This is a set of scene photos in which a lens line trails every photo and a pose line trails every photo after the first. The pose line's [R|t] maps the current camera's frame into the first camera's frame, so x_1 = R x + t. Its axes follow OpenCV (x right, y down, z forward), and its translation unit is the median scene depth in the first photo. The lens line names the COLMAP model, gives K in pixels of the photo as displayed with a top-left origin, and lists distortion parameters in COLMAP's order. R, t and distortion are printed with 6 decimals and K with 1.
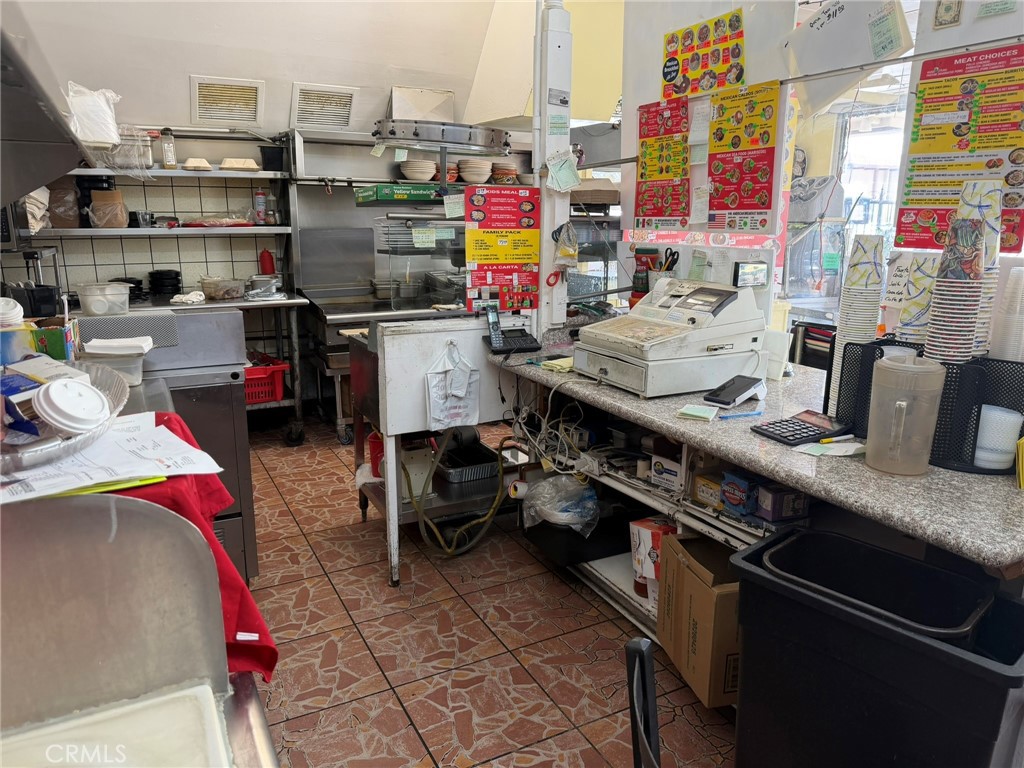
lens RADIAL K [[733.5, 0, 512.0], [0, 733.5, 384.0], [0, 0, 1]] dist [0.068599, -0.077853]
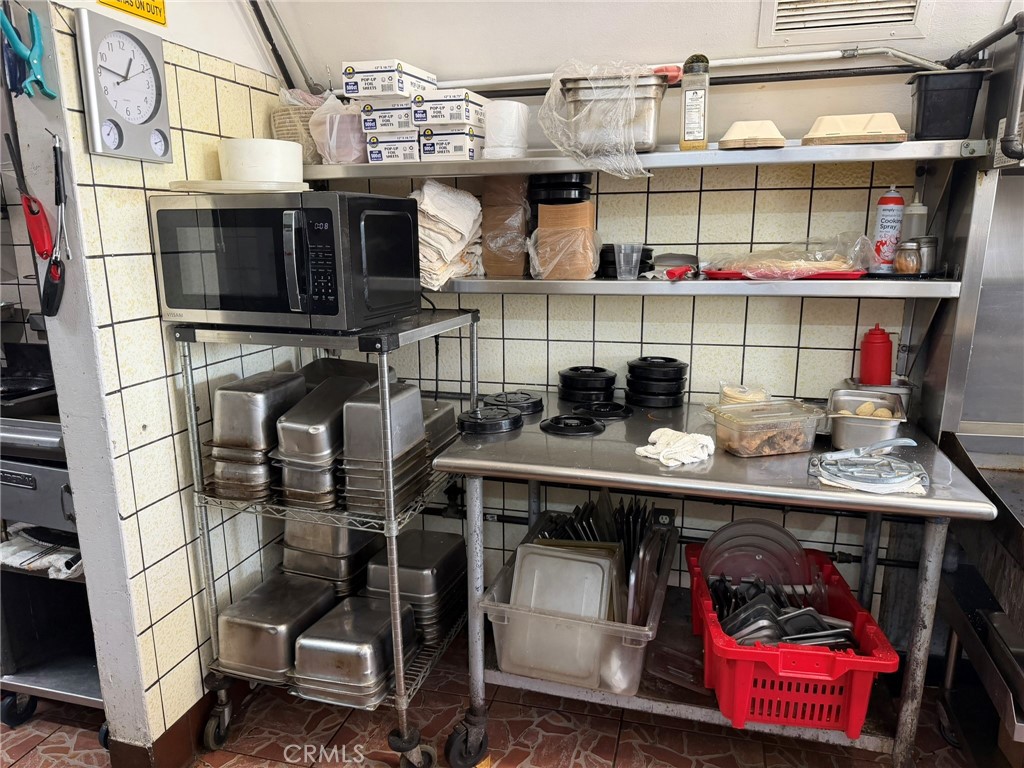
lens RADIAL K [[706.9, 0, 512.0], [0, 706.9, 384.0], [0, 0, 1]] dist [0.066011, -0.130006]
pose [[0.732065, 0.142418, -0.666182, -0.226149], [-0.146590, 0.987927, 0.050114, -0.151048], [0.665277, 0.060969, 0.744103, 0.595786]]
